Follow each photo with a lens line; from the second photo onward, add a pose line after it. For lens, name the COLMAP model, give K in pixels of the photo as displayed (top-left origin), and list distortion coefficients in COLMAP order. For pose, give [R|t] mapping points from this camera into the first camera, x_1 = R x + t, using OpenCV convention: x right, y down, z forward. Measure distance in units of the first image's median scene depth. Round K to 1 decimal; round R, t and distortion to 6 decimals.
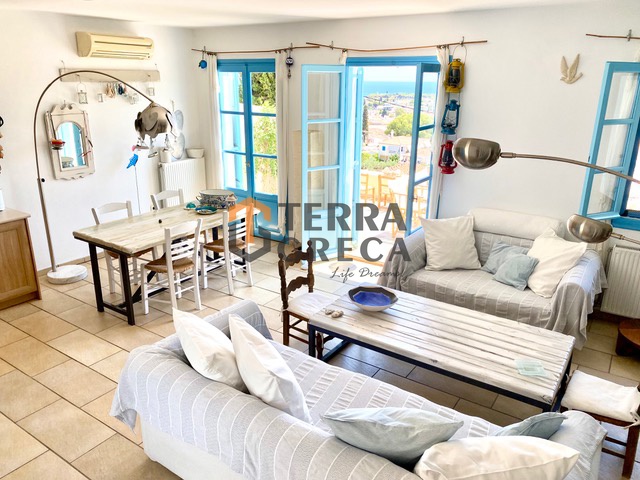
lens RADIAL K [[484.7, 0, 321.8], [0, 484.7, 238.1], [0, 0, 1]] dist [0.005416, -0.006955]
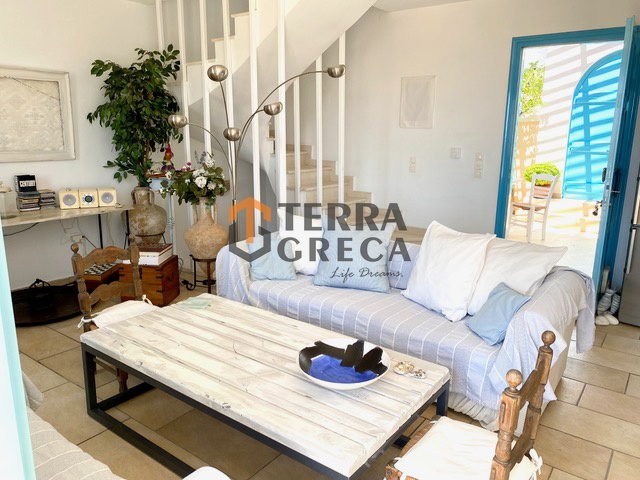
lens RADIAL K [[484.7, 0, 320.0], [0, 484.7, 234.6], [0, 0, 1]] dist [0.005416, -0.006955]
pose [[-0.998741, -0.035335, 0.035618, 0.093189], [-0.012704, 0.864890, 0.501800, -0.212562], [-0.048537, 0.500716, -0.864250, 1.079279]]
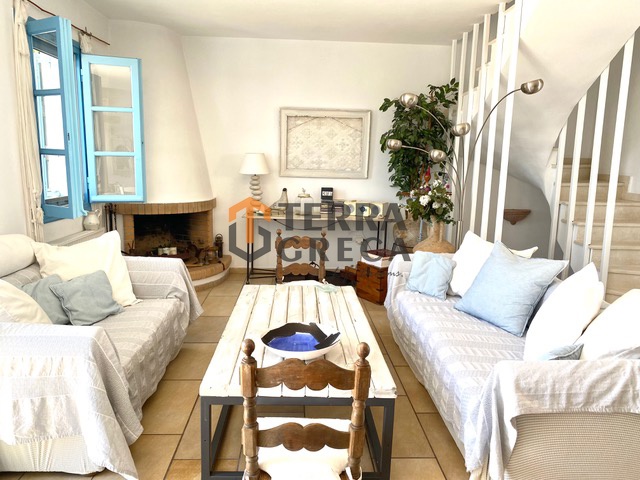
lens RADIAL K [[484.7, 0, 320.3], [0, 484.7, 245.0], [0, 0, 1]] dist [0.005416, -0.006955]
pose [[-0.596990, -0.167046, 0.784664, -0.299970], [0.219581, 0.906708, 0.360090, -0.163918], [-0.771613, 0.387267, -0.504616, 0.964235]]
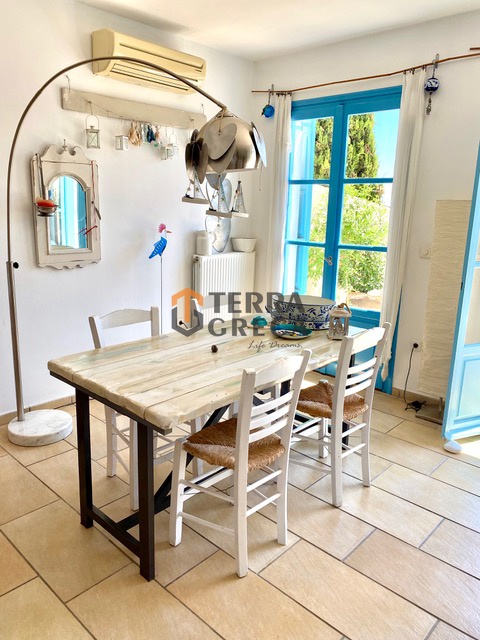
lens RADIAL K [[484.7, 0, 231.5], [0, 484.7, 313.2], [0, 0, 1]] dist [0.005416, -0.006955]
pose [[0.985184, 0.050106, -0.164015, -0.232735], [-0.065872, 0.993565, -0.092137, -0.026569], [0.158343, 0.101576, 0.982146, 0.500212]]
